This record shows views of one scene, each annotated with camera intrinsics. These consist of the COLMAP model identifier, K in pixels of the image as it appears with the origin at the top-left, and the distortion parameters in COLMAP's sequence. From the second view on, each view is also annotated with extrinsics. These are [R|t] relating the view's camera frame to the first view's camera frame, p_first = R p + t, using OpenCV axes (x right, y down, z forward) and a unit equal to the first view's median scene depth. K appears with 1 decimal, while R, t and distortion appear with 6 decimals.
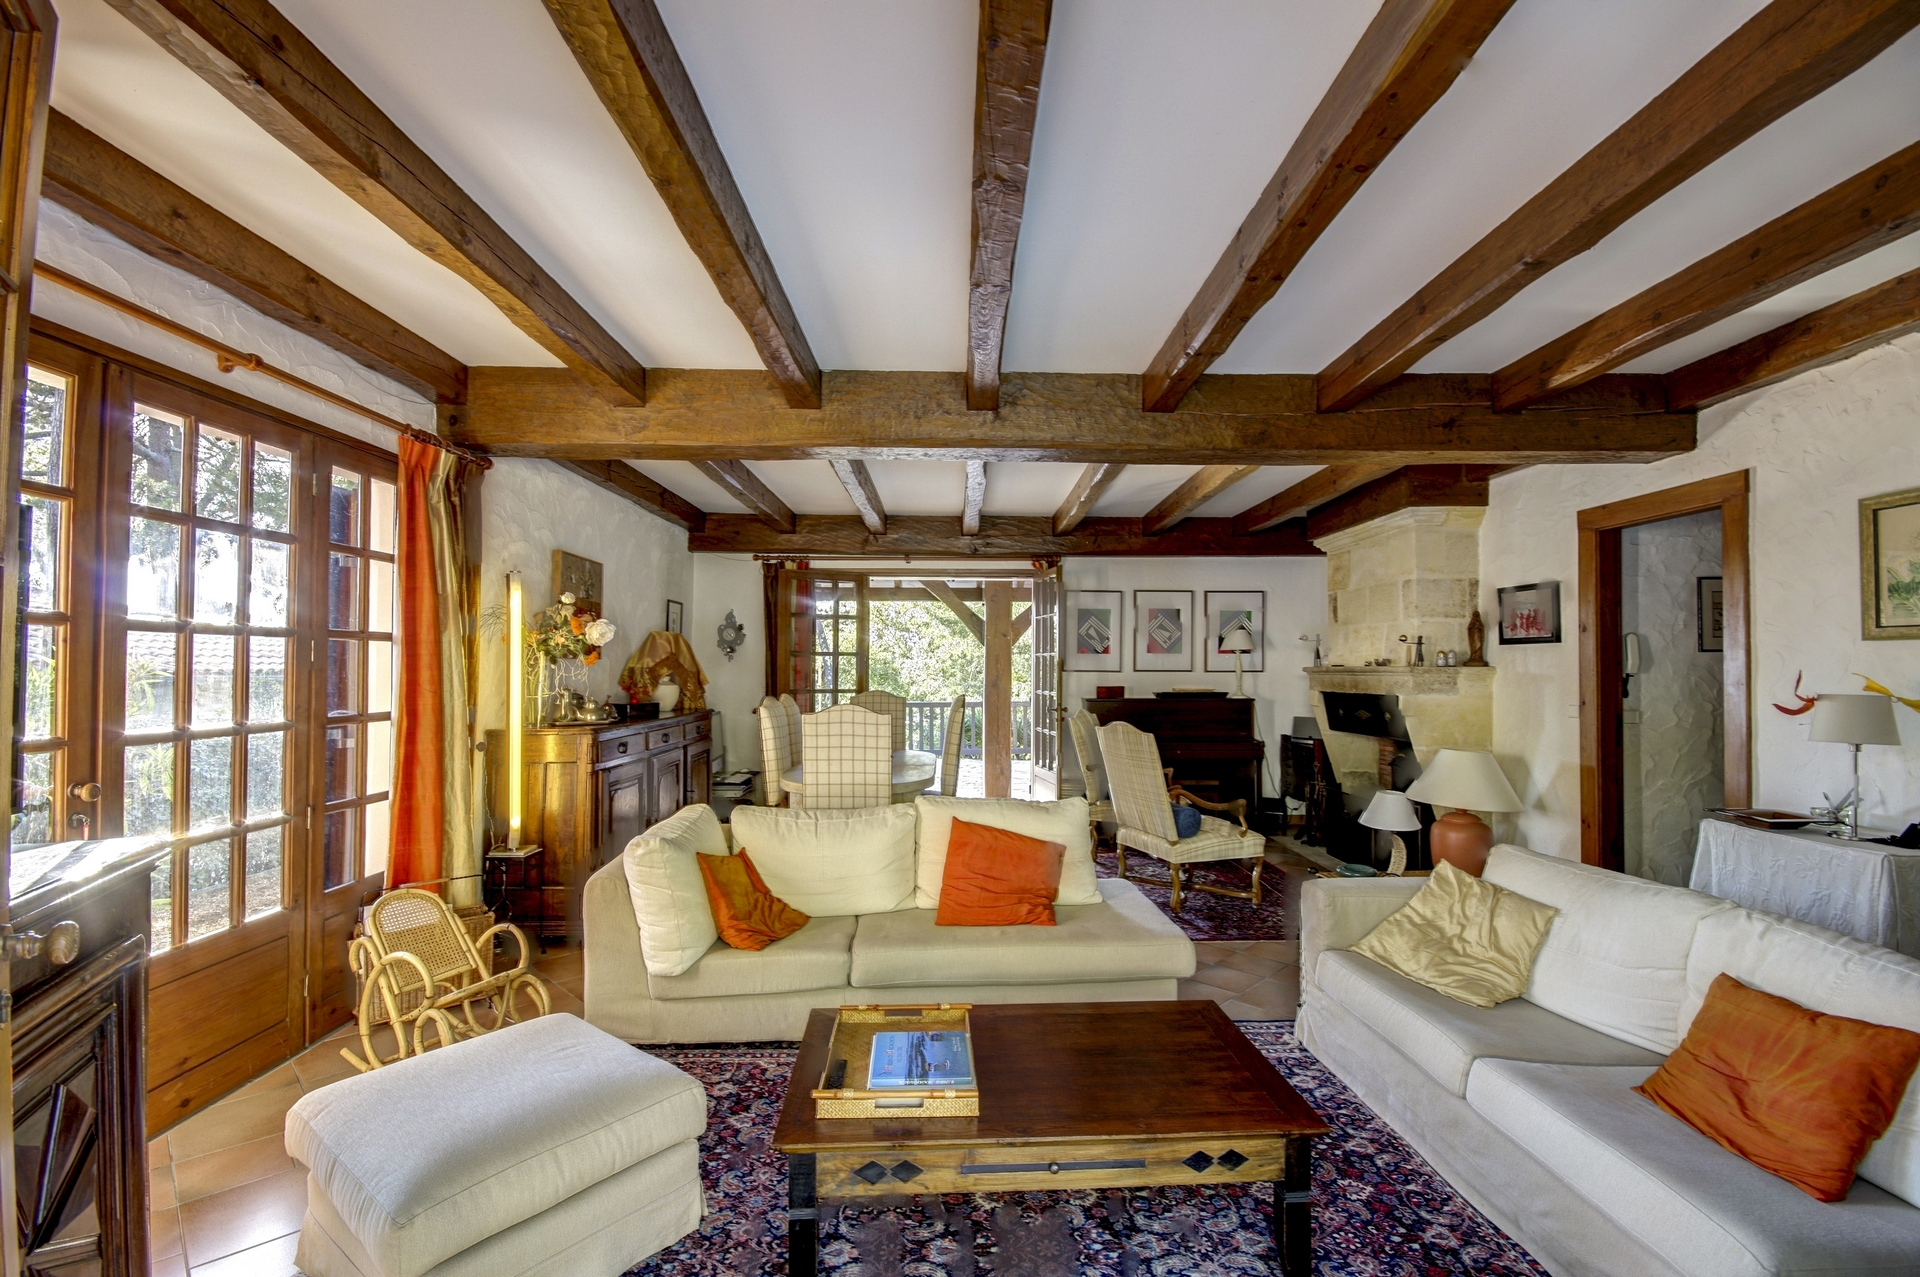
lens RADIAL K [[835.0, 0, 960.1], [0, 835.0, 651.9], [0, 0, 1]] dist [0.006927, -0.008503]
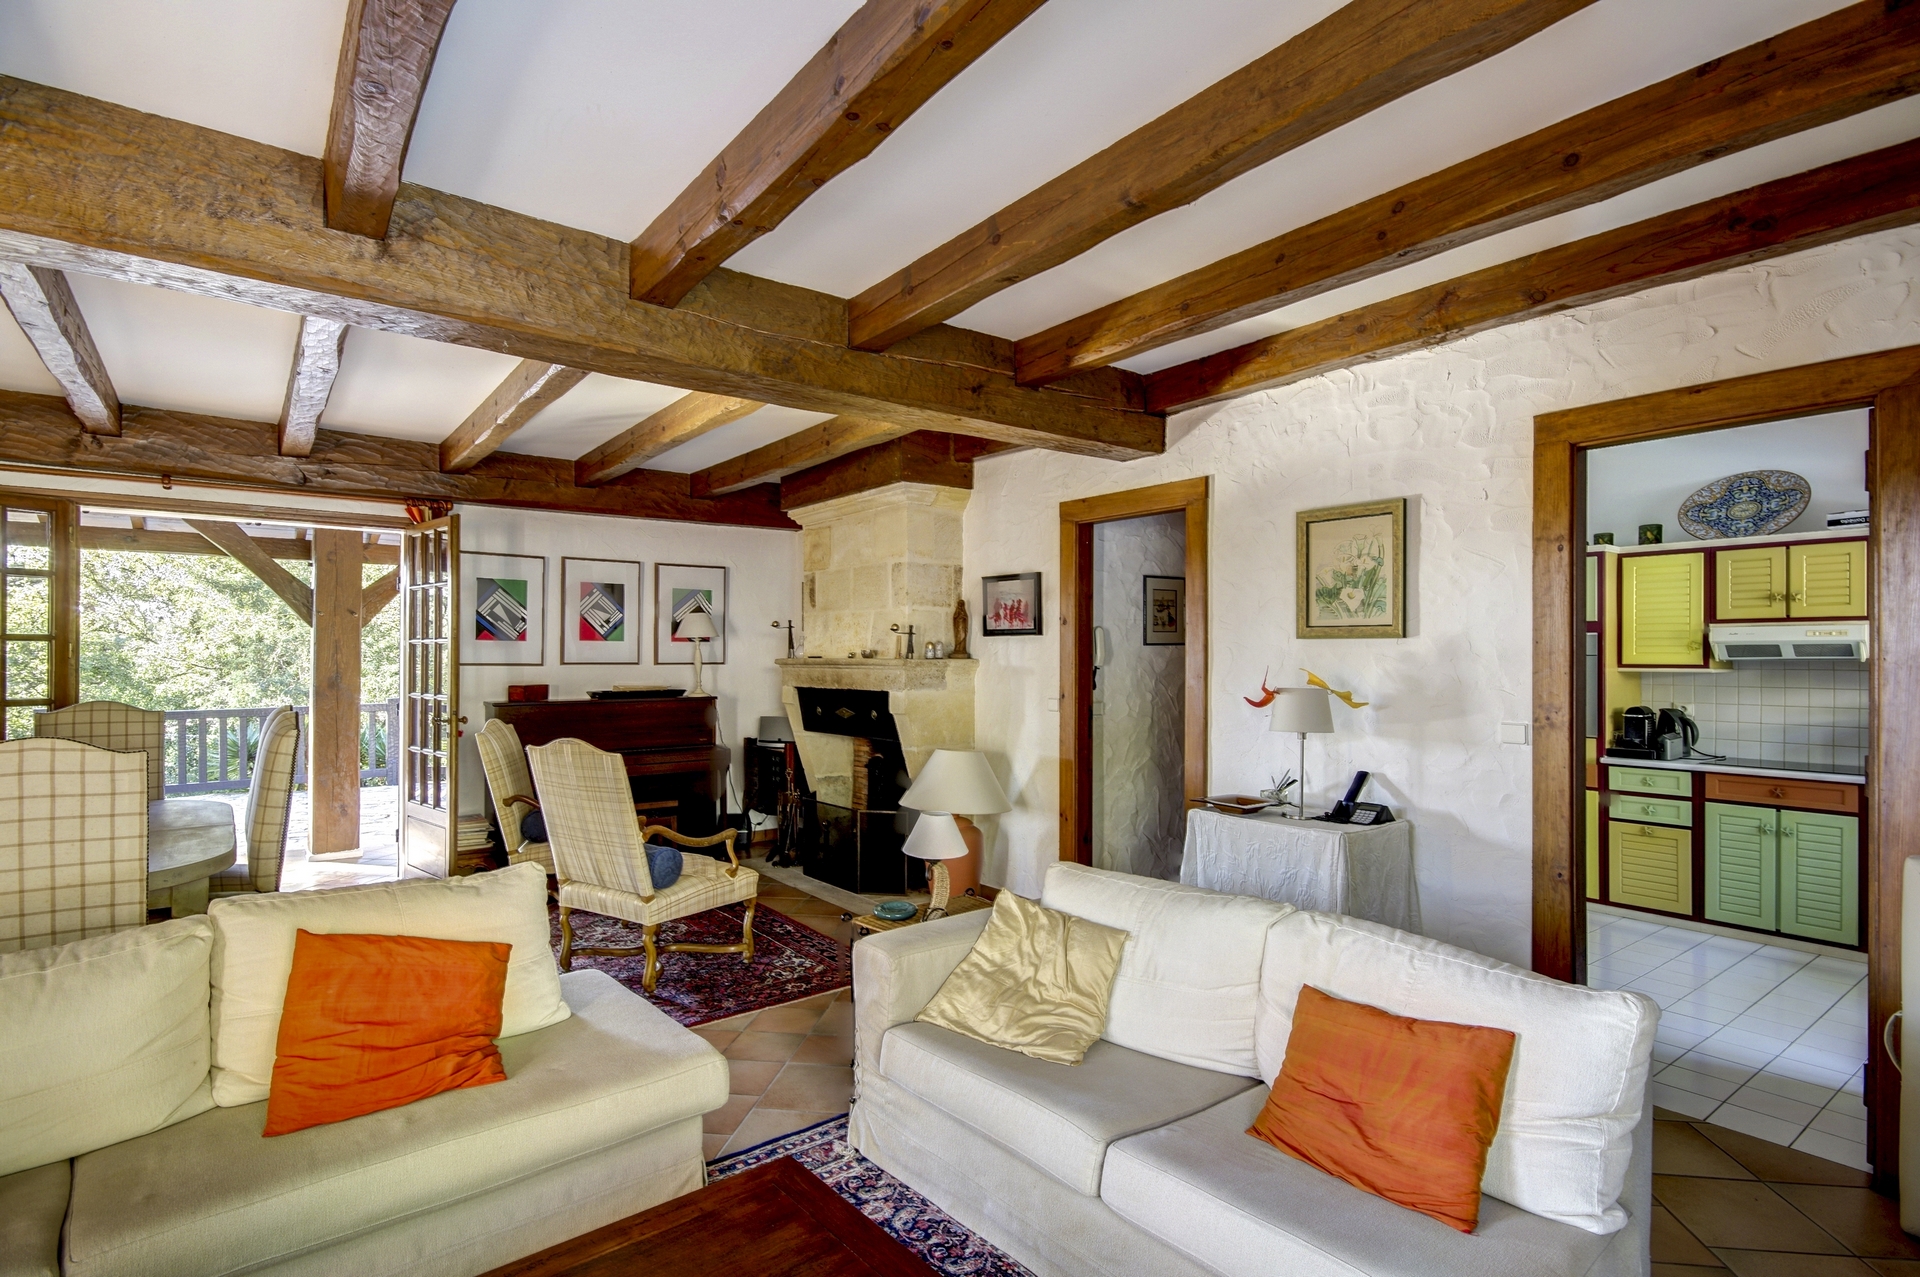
lens RADIAL K [[921.9, 0, 931.0], [0, 921.9, 649.3], [0, 0, 1]] dist [0.009089, -0.000849]
pose [[0.799955, 0.001098, 0.600058, -0.040816], [-0.010420, 0.999873, 0.012061, -0.006537], [-0.599969, -0.015900, 0.799865, 0.222102]]
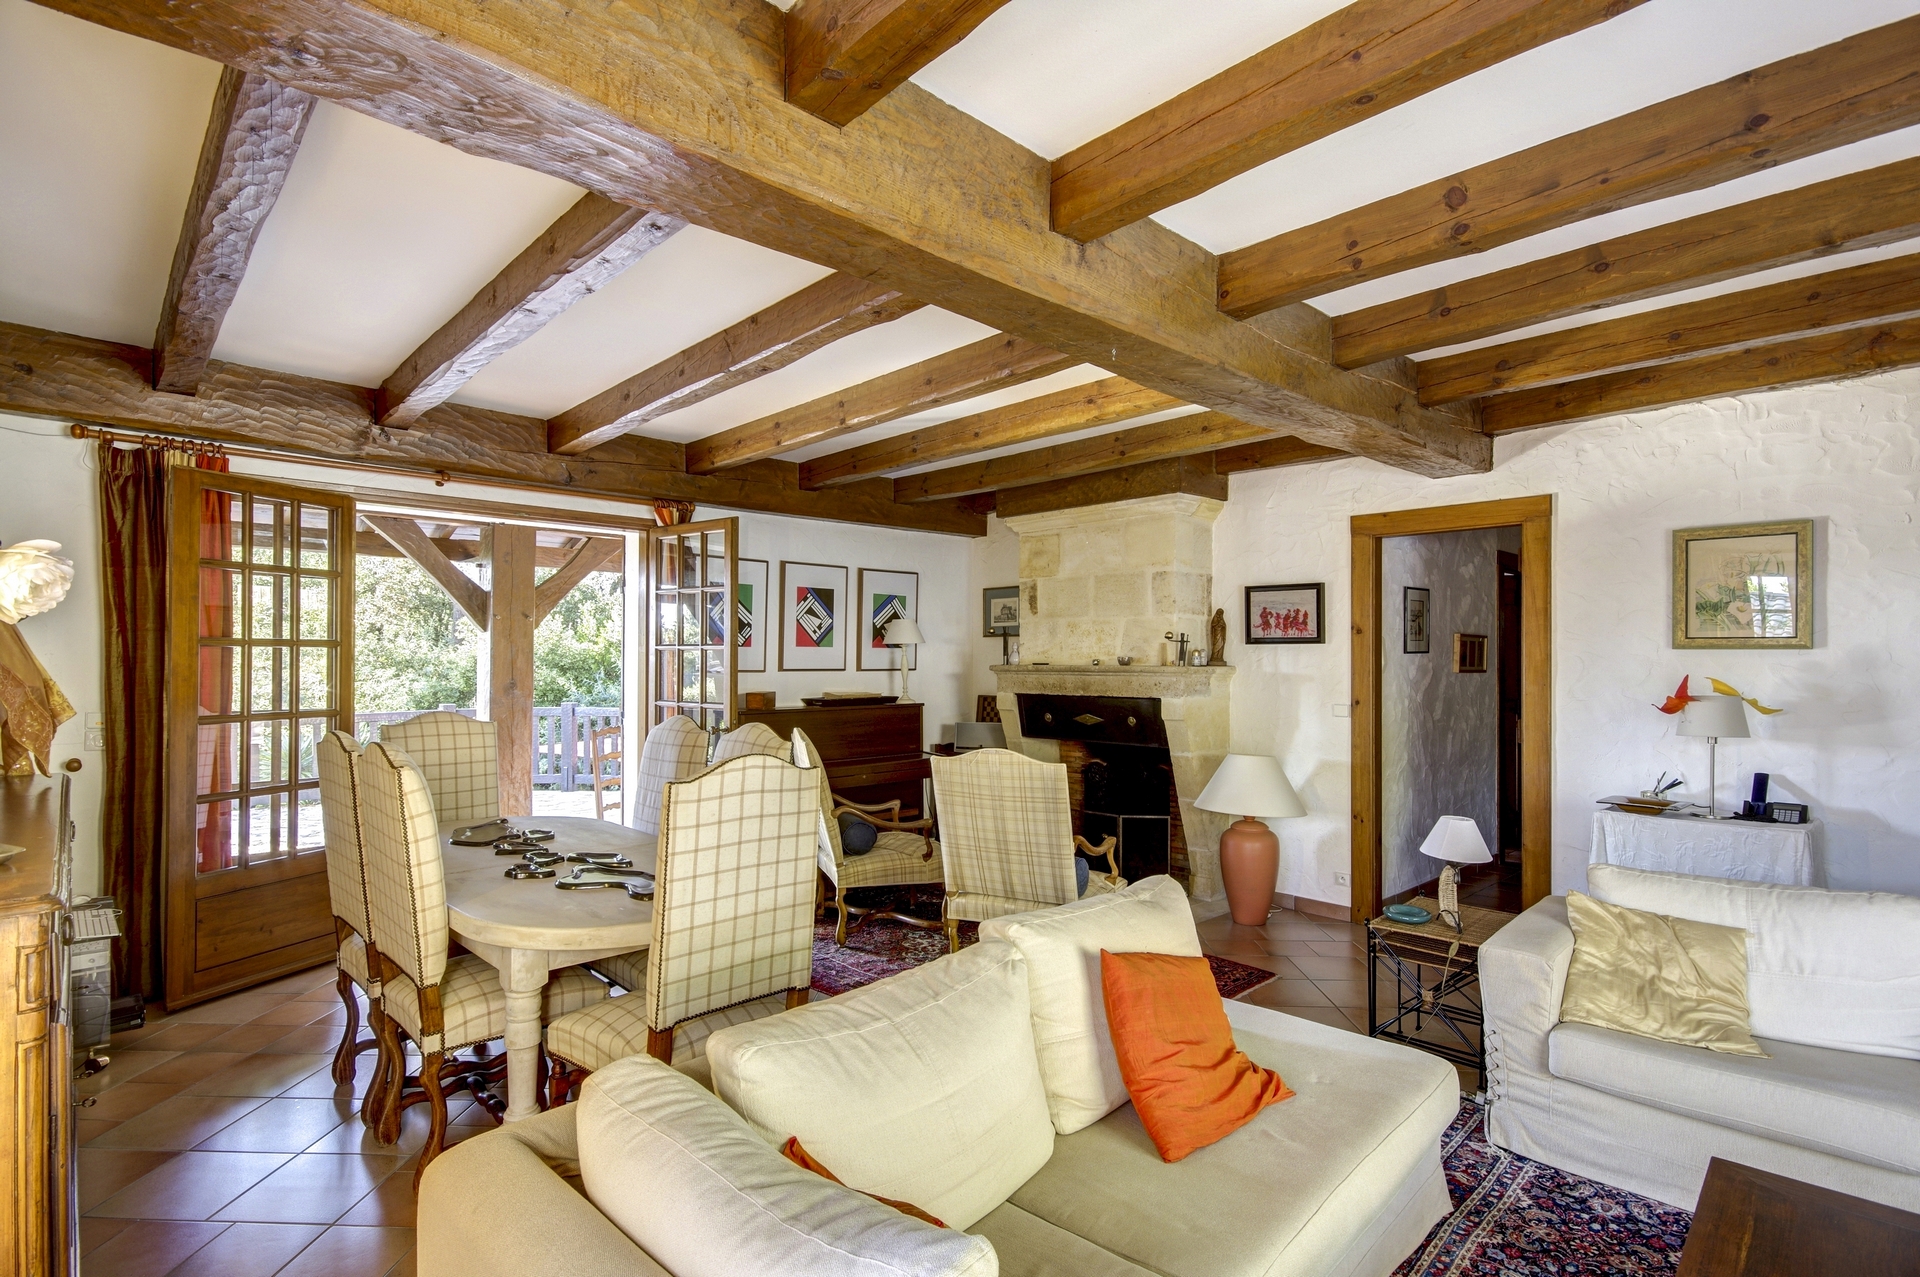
lens RADIAL K [[921.9, 0, 810.6], [0, 921.9, 644.7], [0, 0, 1]] dist [0.009089, -0.000849]
pose [[0.732100, 0.007000, 0.681161, -0.537711], [-0.013159, 0.999906, 0.003868, -0.005960], [-0.681070, -0.011795, 0.732124, 0.640468]]
